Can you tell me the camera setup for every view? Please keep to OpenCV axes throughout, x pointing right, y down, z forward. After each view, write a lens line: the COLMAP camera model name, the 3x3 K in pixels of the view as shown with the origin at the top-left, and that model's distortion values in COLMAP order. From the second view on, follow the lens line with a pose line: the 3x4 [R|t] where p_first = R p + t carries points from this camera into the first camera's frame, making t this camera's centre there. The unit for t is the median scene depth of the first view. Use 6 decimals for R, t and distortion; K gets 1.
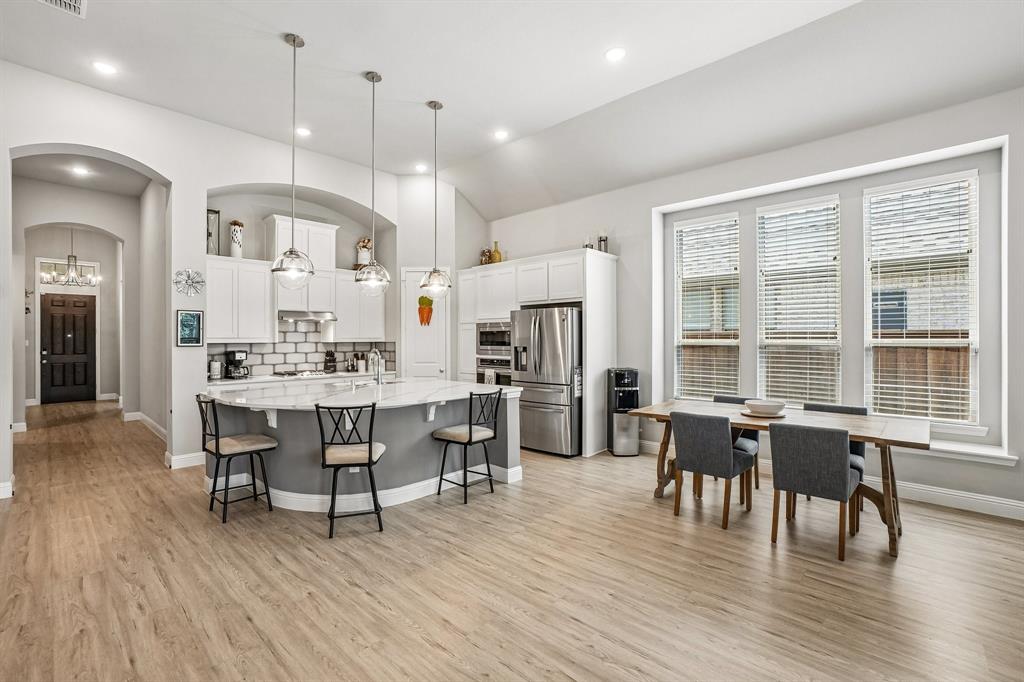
lens RADIAL K [[455.6, 0, 513.0], [0, 455.6, 340.0], [0, 0, 1]] dist [-0.017176, 0.000180]
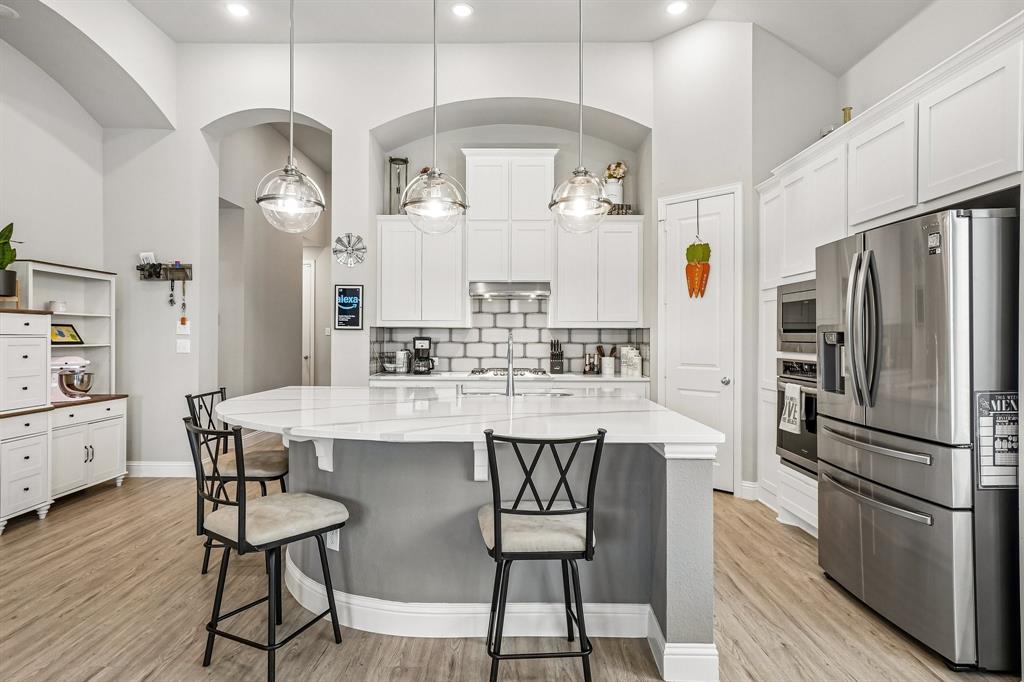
lens RADIAL K [[572.7, 0, 510.5], [0, 572.7, 337.6], [0, 0, 1]] dist [0.000609, 0.003298]
pose [[0.674213, 0.007431, -0.738499, 0.195013], [-0.006854, 0.999969, 0.003805, 0.018581], [0.738505, 0.002496, 0.674243, 0.435433]]
